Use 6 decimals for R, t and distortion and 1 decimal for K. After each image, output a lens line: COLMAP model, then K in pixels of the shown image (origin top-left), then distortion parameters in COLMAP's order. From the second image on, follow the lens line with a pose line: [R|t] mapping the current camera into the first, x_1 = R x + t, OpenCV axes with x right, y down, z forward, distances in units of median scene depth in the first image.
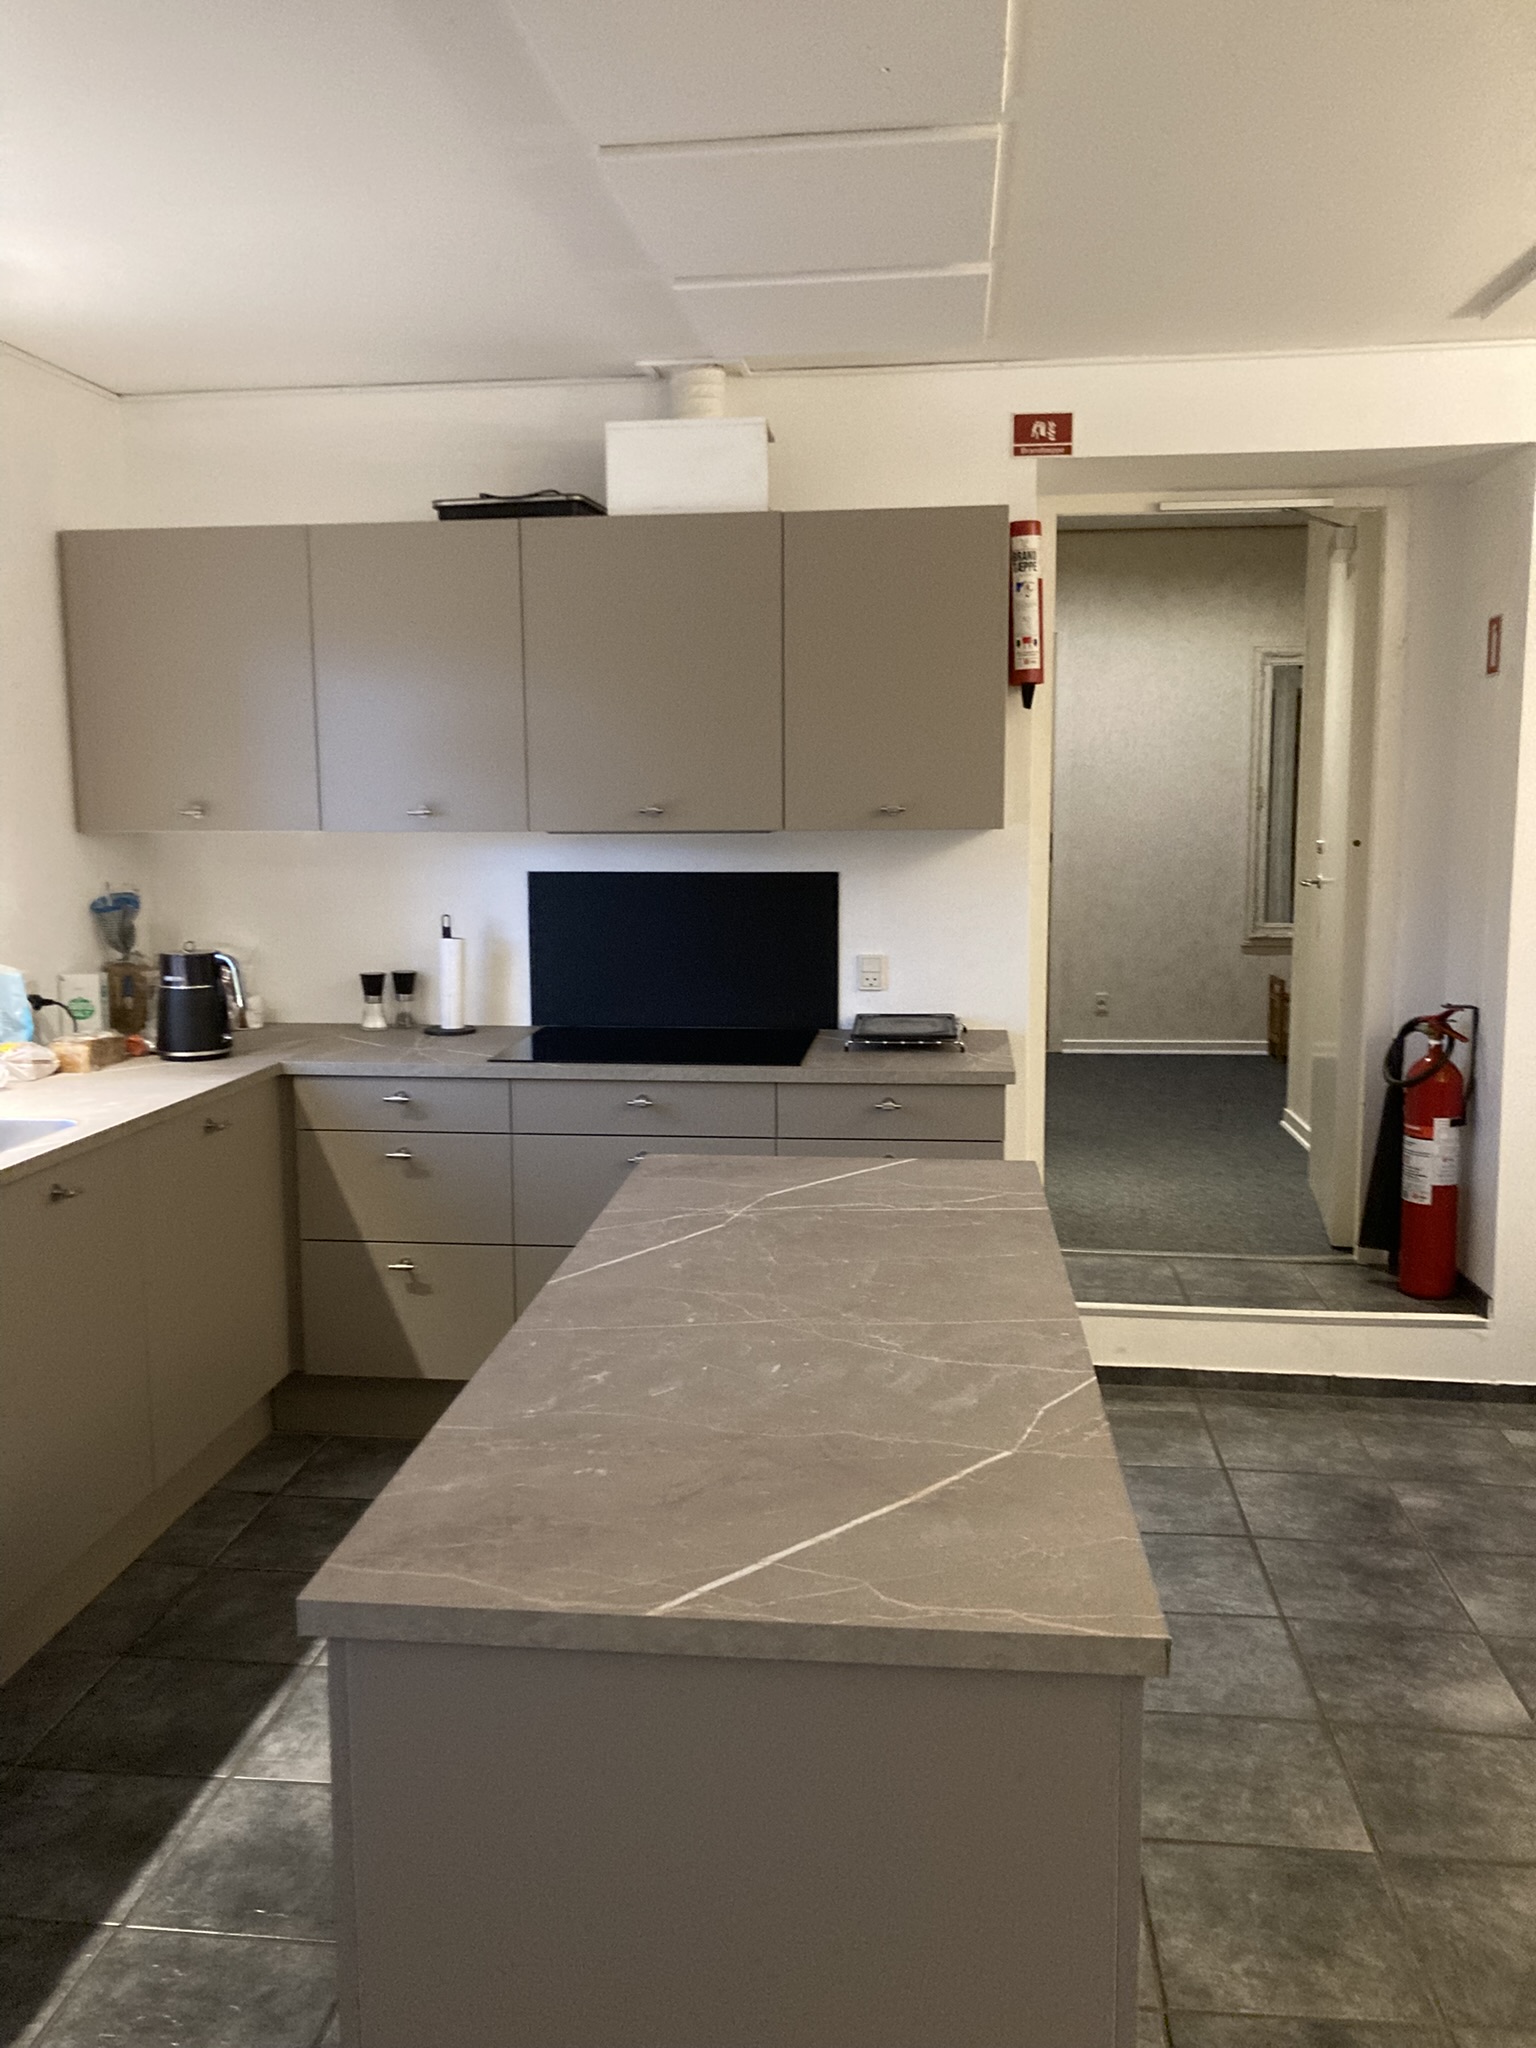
lens RADIAL K [[1679.0, 0, 774.0], [0, 1679.0, 1024.0], [0, 0, 1]] dist [0.041549, -0.039469]
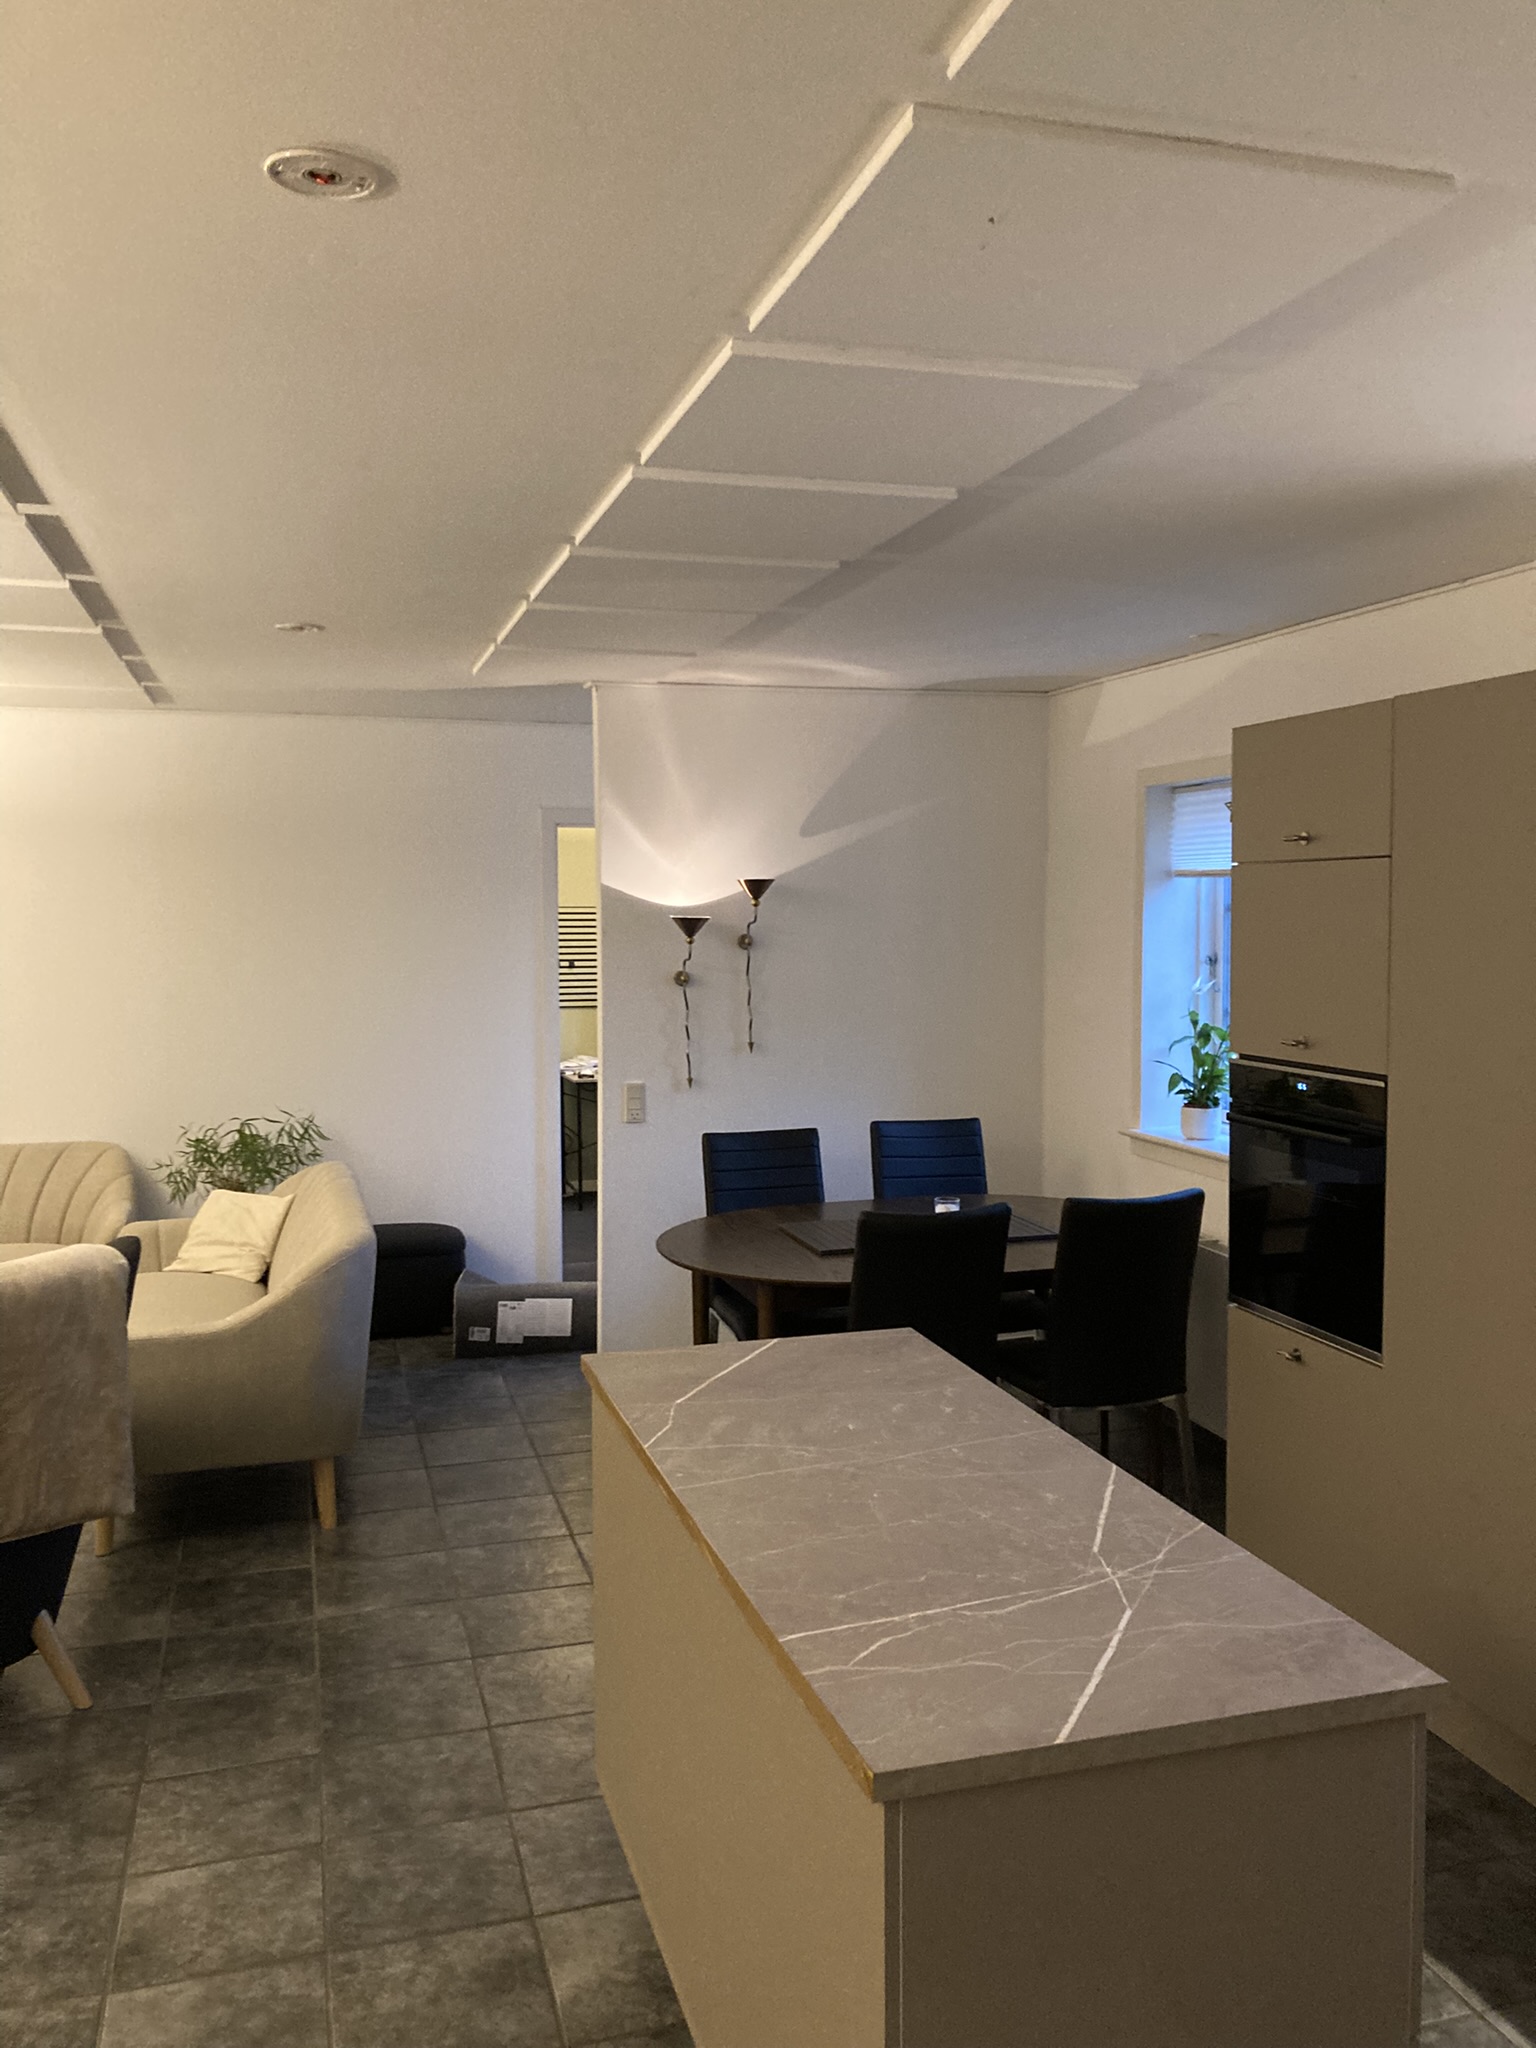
lens RADIAL K [[1679.0, 0, 784.7], [0, 1679.0, 1025.3], [0, 0, 1]] dist [0.041549, -0.039469]
pose [[-0.927649, 0.035739, -0.371738, 0.596841], [-0.040219, 0.980061, 0.194586, -0.433354], [0.371280, 0.195459, -0.907715, 2.256468]]
